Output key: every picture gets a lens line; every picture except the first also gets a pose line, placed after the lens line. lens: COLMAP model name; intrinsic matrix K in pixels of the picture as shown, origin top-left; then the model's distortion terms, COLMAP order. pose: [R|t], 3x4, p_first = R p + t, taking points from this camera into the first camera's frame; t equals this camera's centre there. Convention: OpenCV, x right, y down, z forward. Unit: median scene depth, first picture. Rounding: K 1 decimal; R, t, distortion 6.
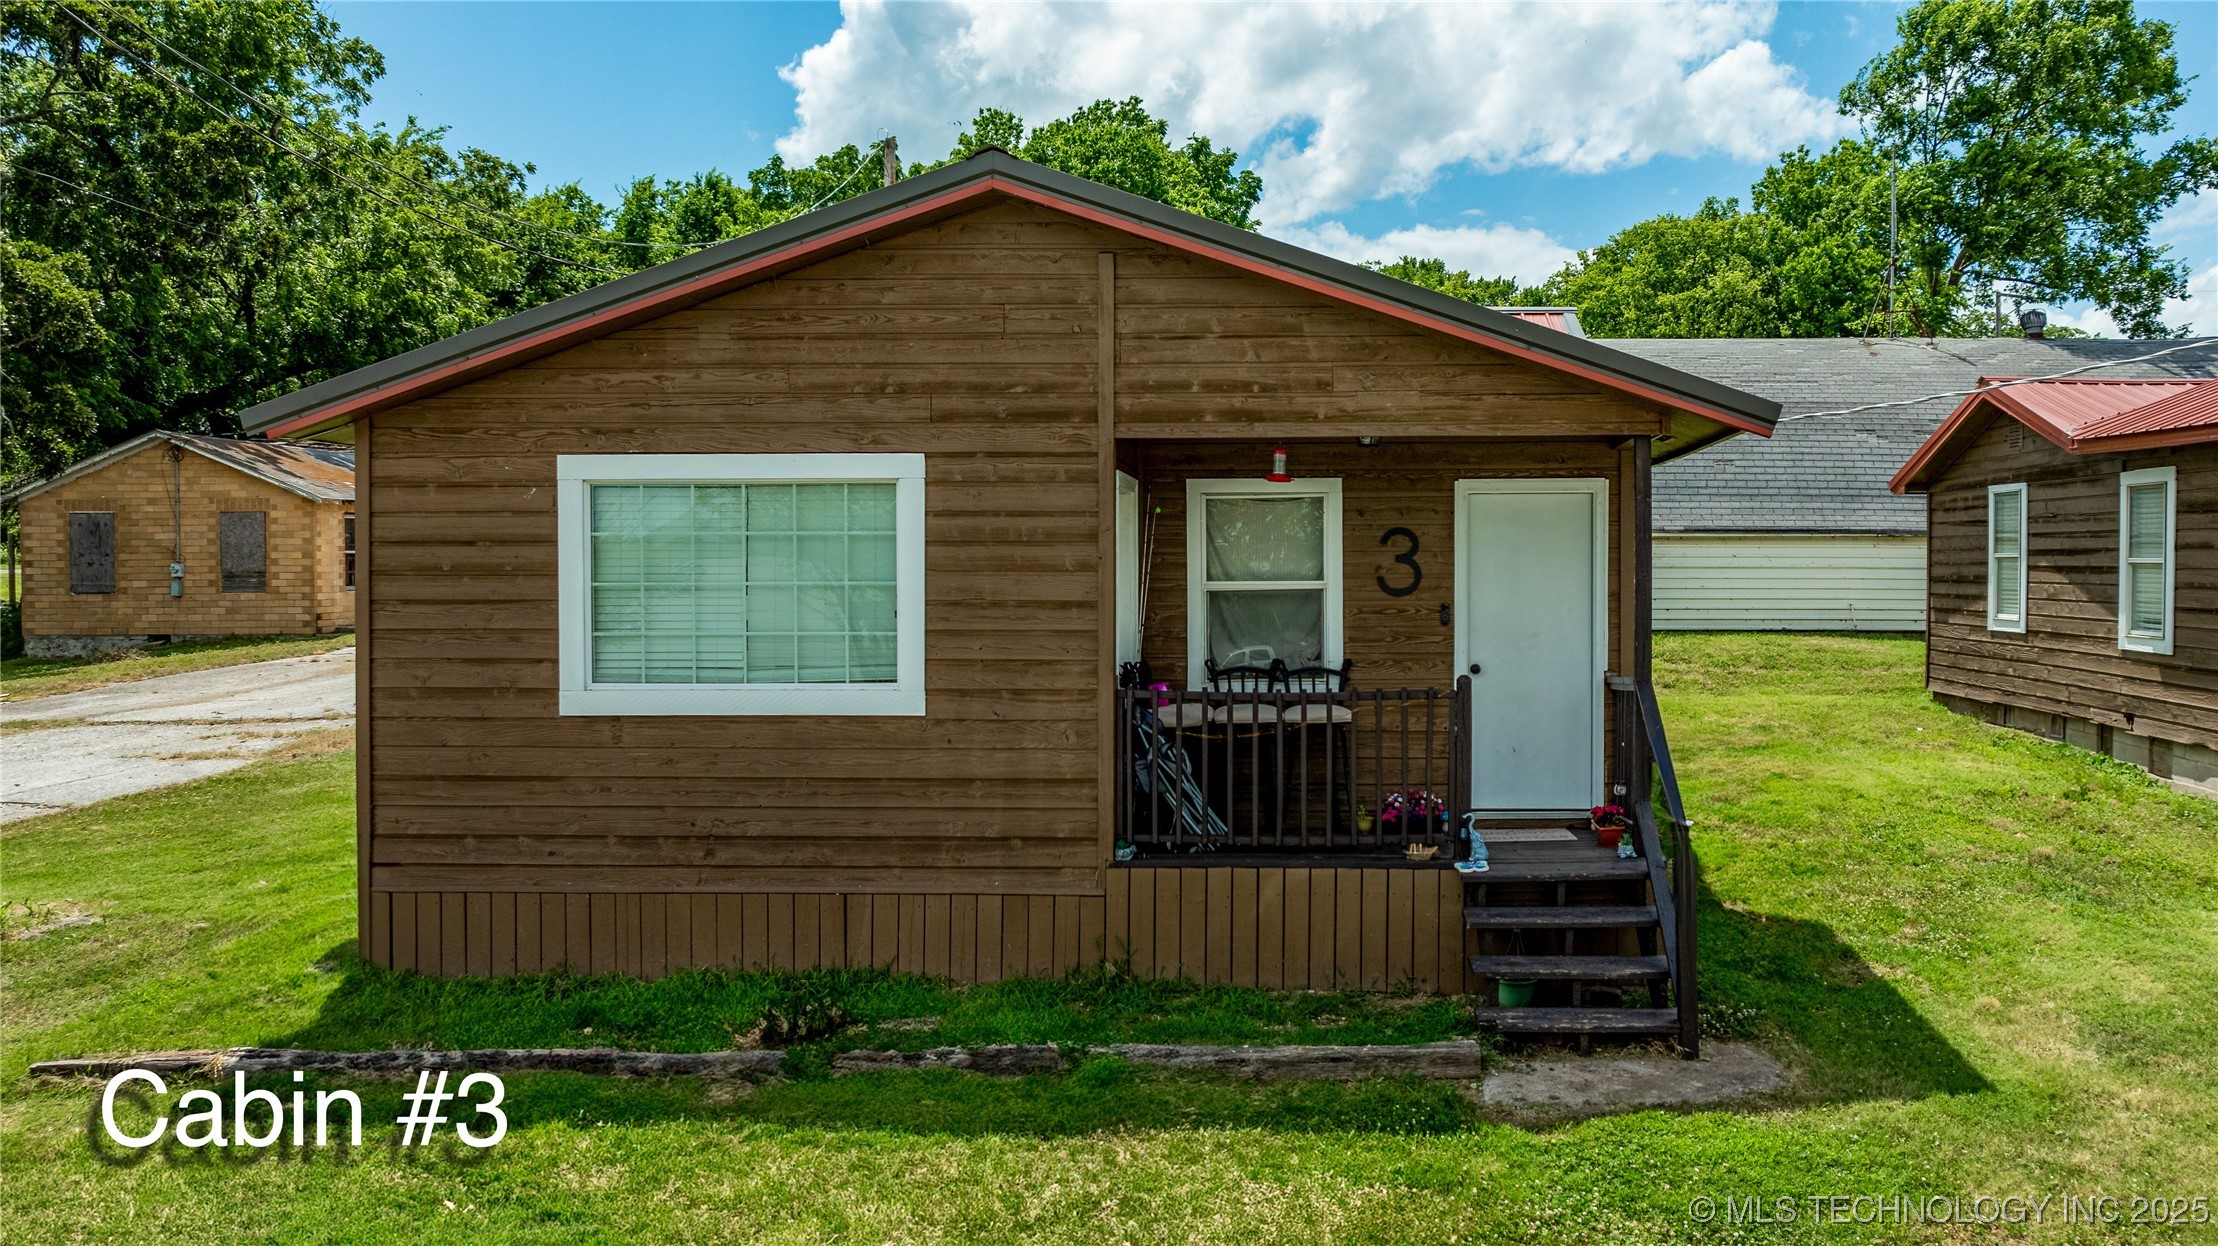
lens RADIAL K [[1707.7, 0, 1279.2], [0, 1707.7, 584.5], [0, 0, 1]] dist [-0.018665, -0.008521]
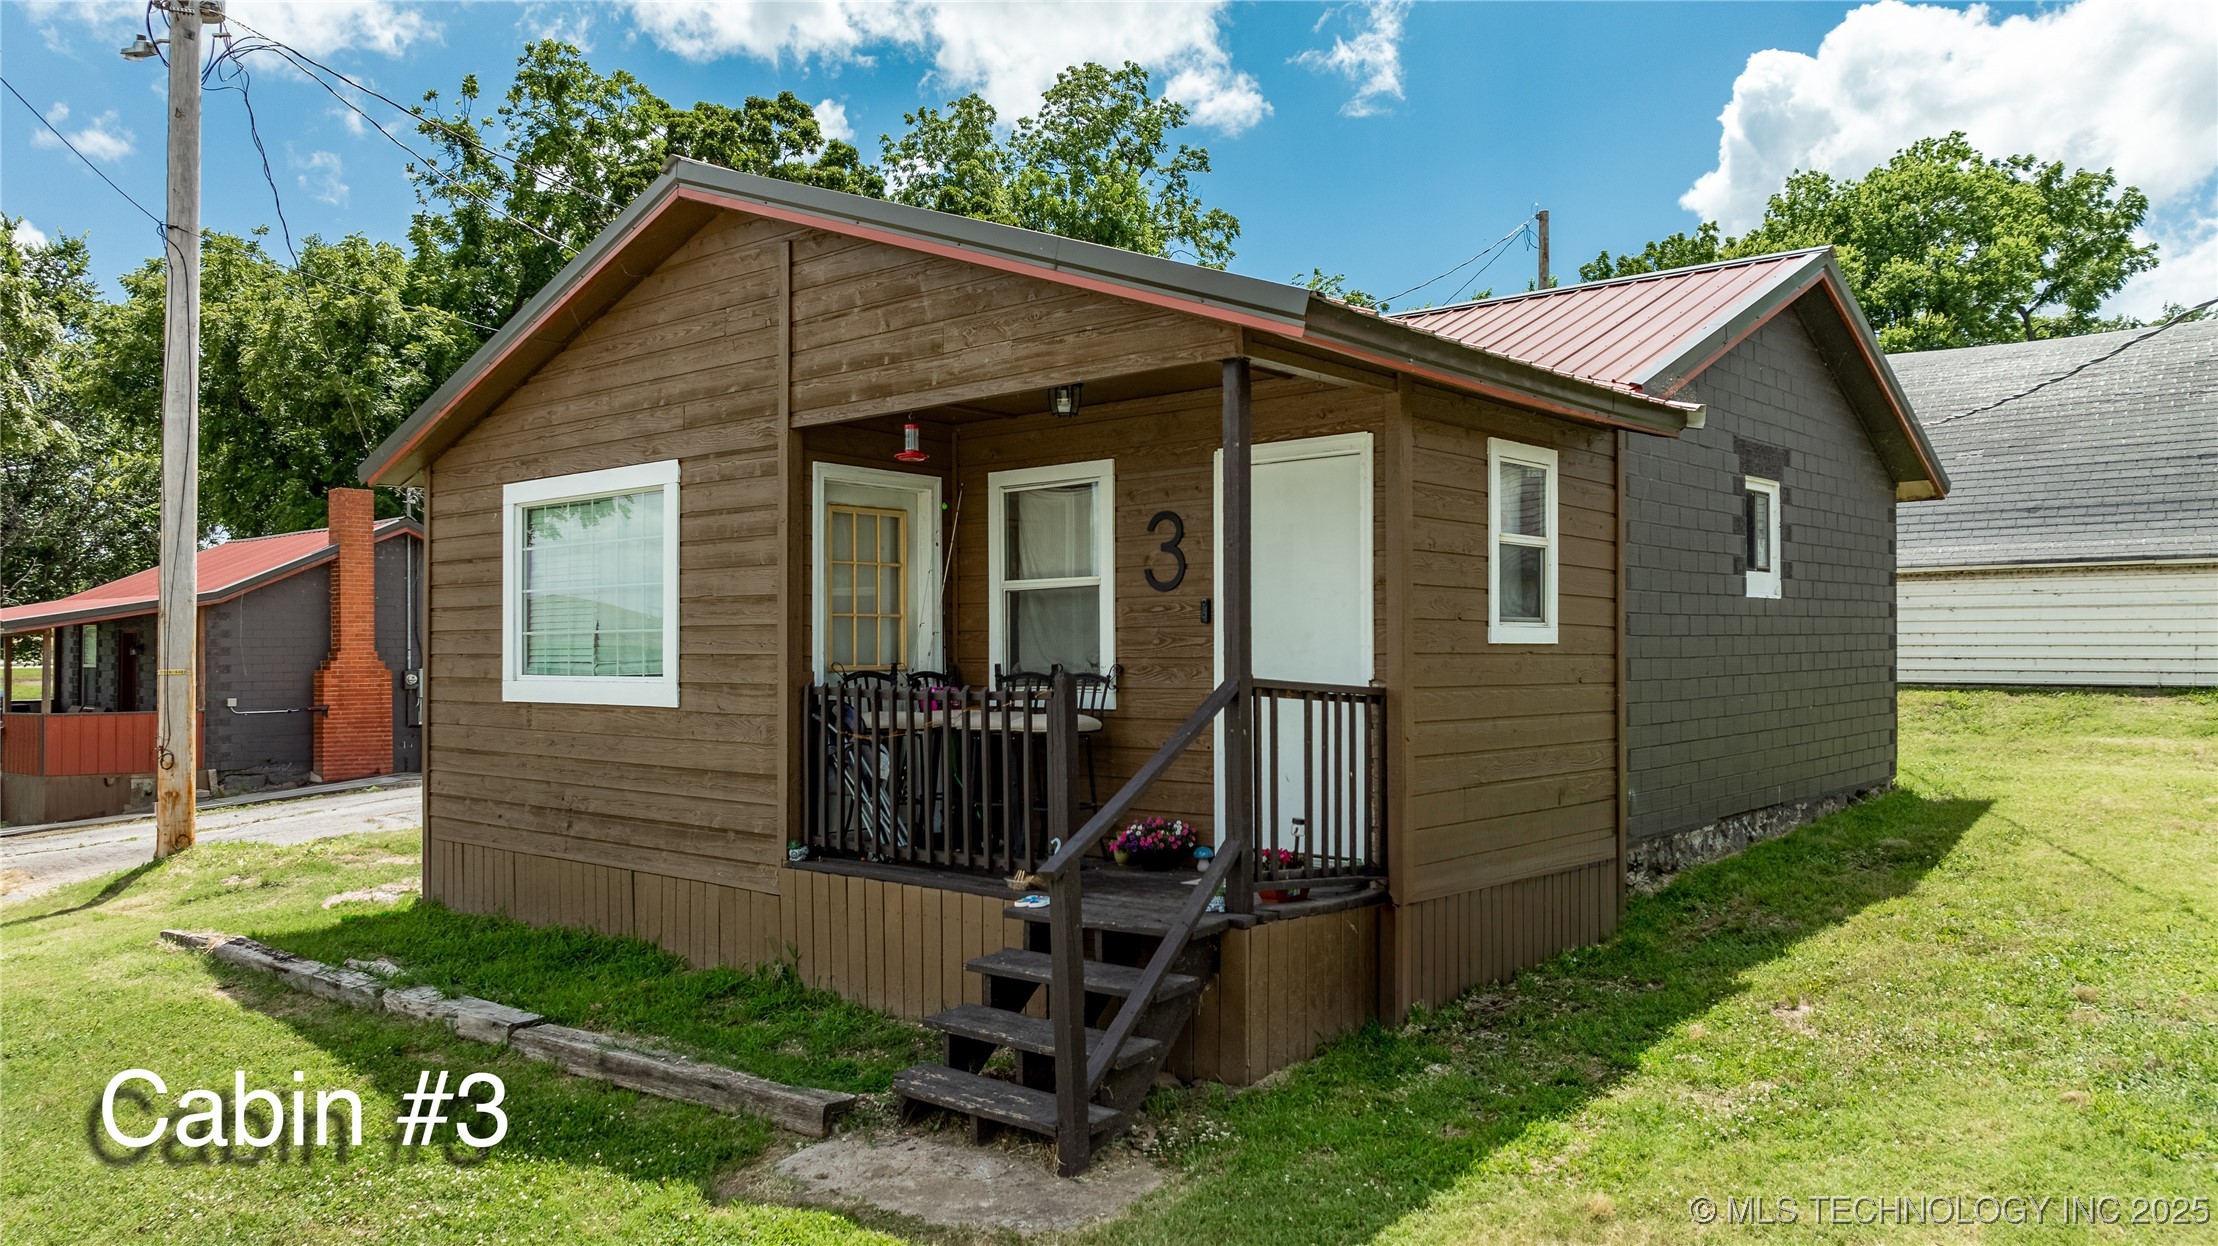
lens RADIAL K [[1551.8, 0, 1115.2], [0, 1551.8, 630.6], [0, 0, 1]] dist [-0.007531, -0.004693]
pose [[0.774900, -0.009764, -0.632008, 0.608082], [-0.003114, 0.999810, -0.019264, 0.046963], [0.632076, 0.016896, 0.774722, 0.427264]]
